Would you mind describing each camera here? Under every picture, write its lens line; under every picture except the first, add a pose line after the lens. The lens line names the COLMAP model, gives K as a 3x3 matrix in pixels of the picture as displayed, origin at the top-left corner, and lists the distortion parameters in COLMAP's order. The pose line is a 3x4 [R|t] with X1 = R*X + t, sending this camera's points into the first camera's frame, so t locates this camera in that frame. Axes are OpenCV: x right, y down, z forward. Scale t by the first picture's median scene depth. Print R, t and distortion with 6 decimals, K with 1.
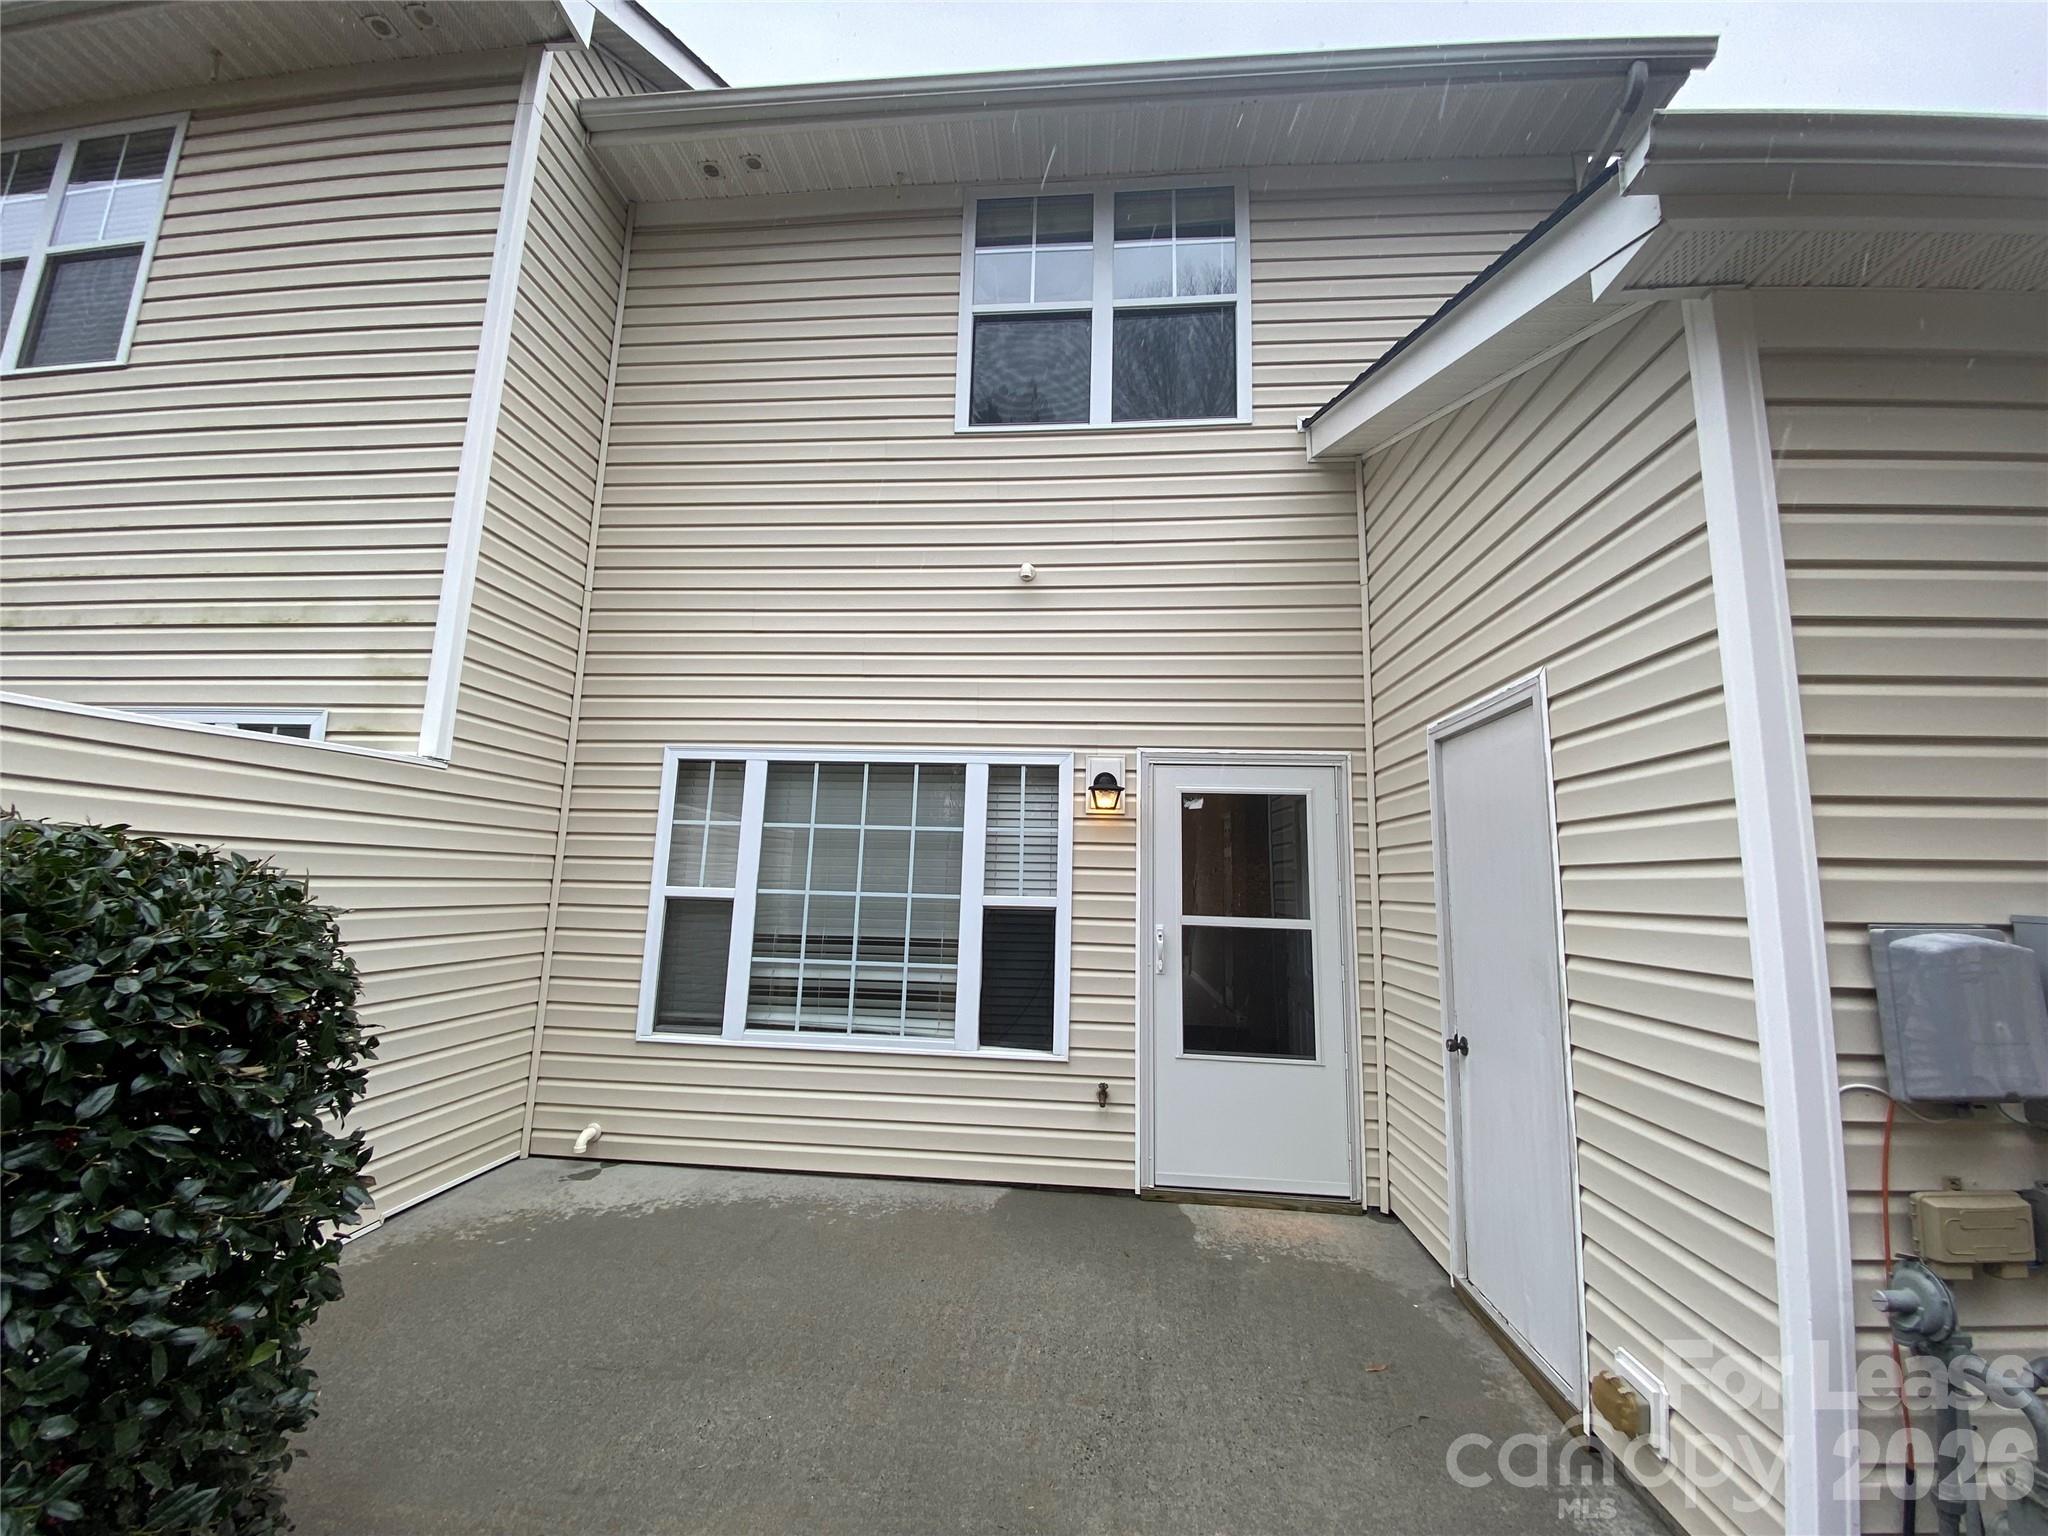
lens RADIAL K [[829.6, 0, 1018.6], [0, 829.6, 755.6], [0, 0, 1]] dist [0.000520, -0.000024]
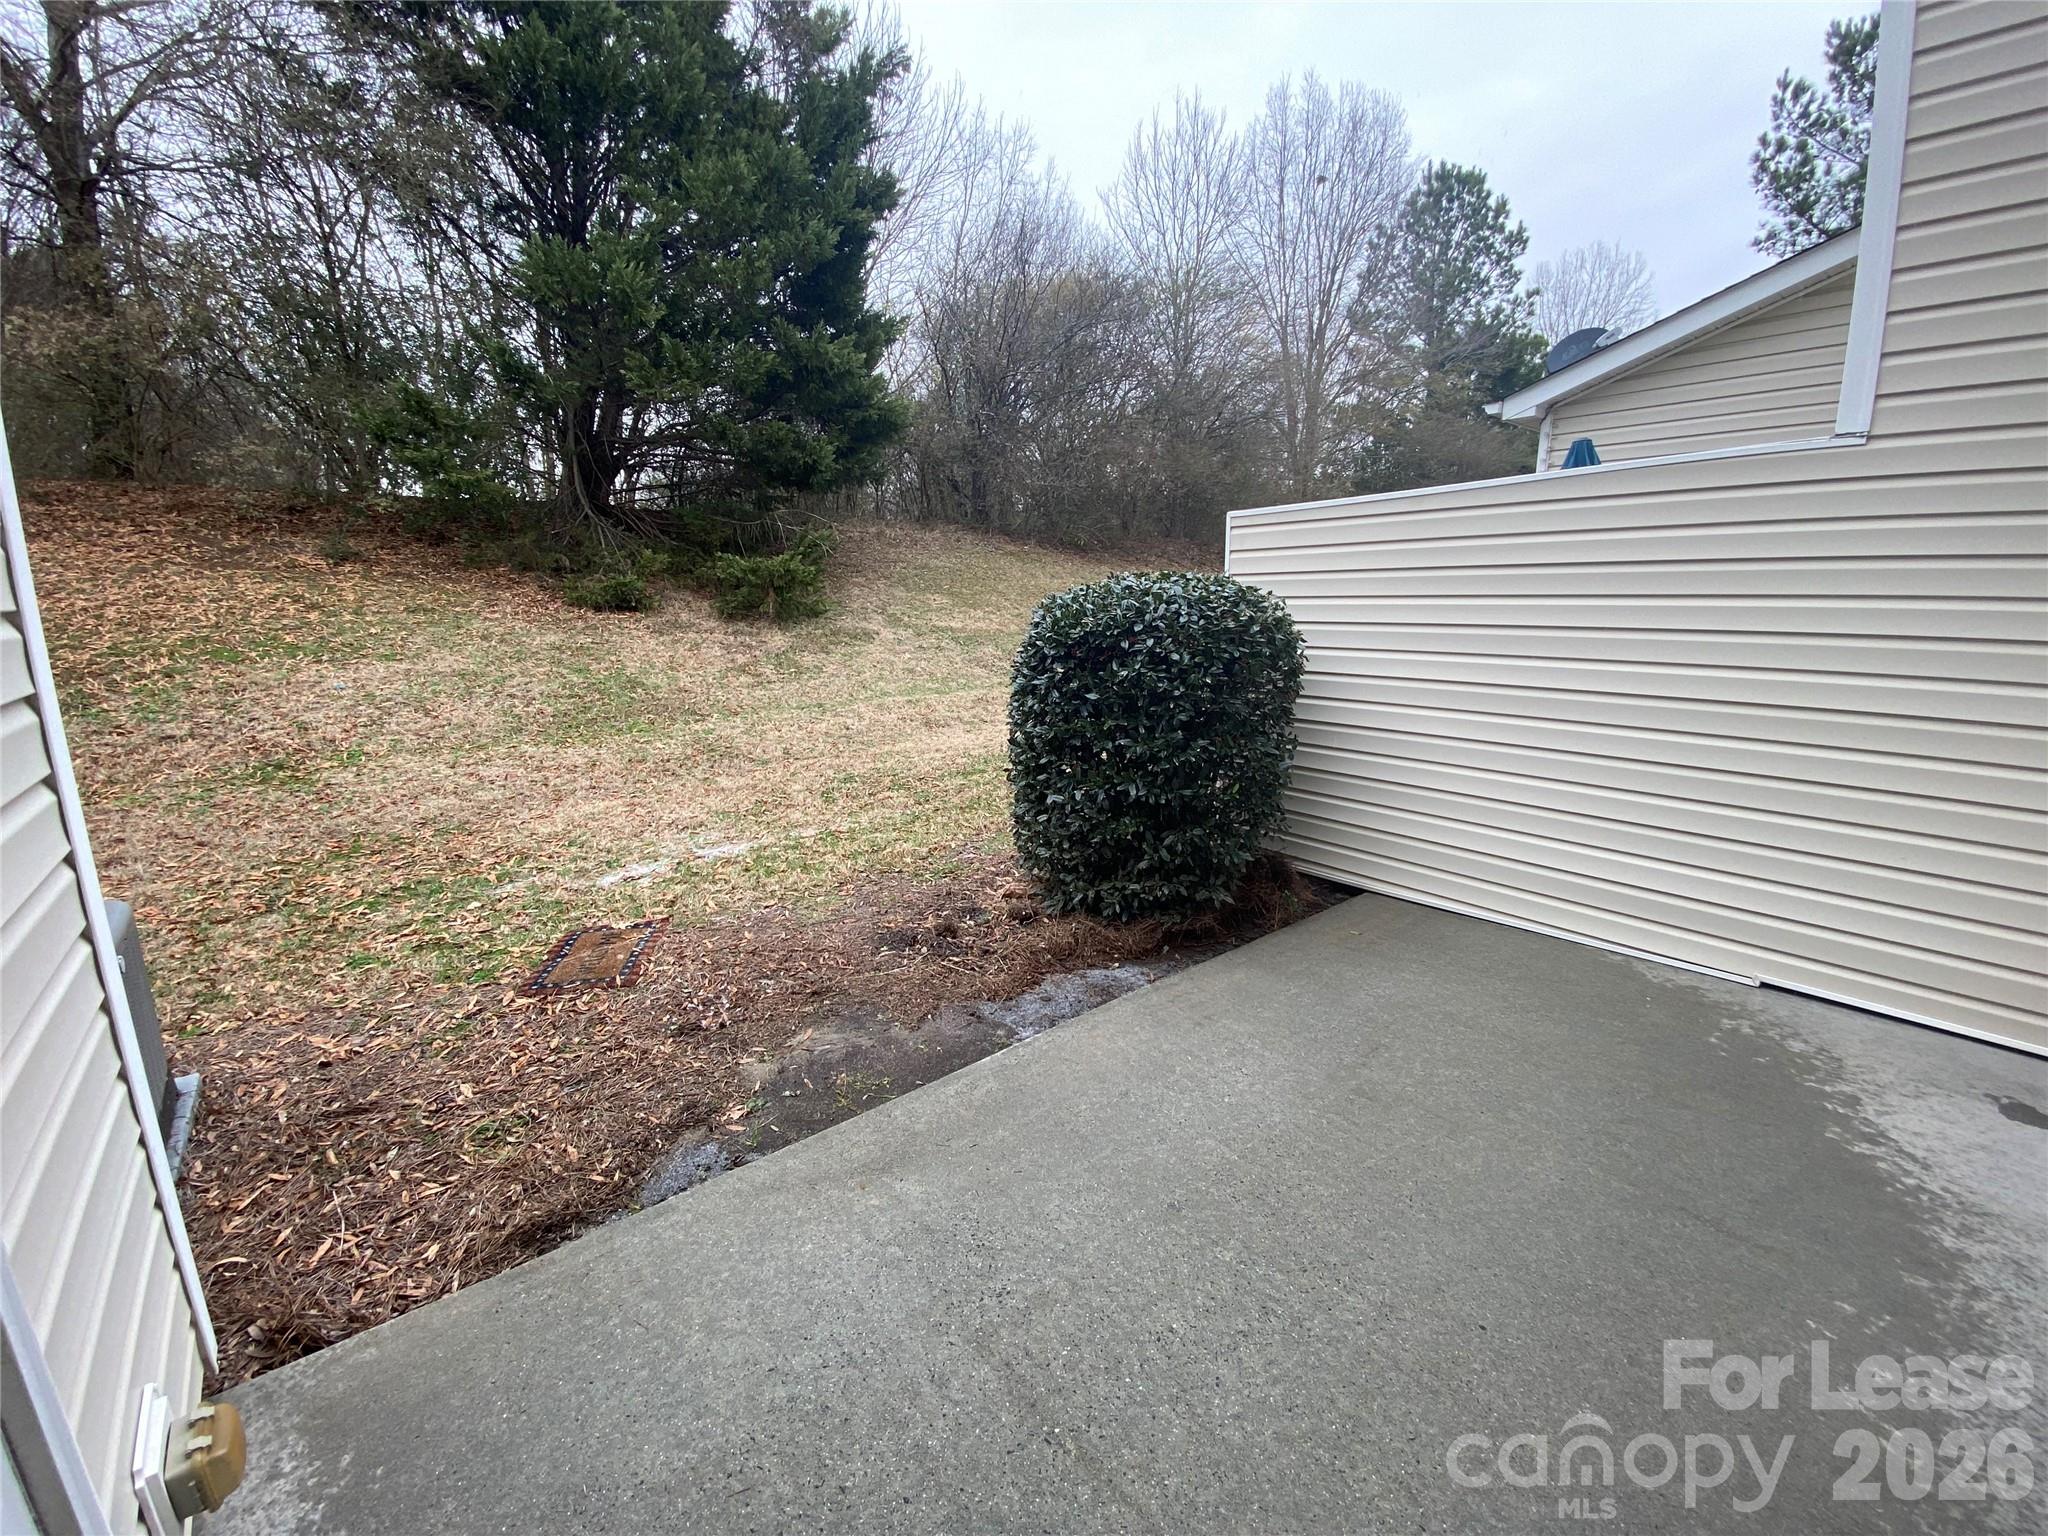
lens RADIAL K [[829.6, 0, 1018.6], [0, 829.6, 755.6], [0, 0, 1]] dist [0.000520, -0.000024]
pose [[-0.692426, 0.122588, -0.710998, 0.391751], [0.101195, 0.992220, 0.072523, 0.162201], [0.714357, -0.021733, -0.699444, 1.026501]]
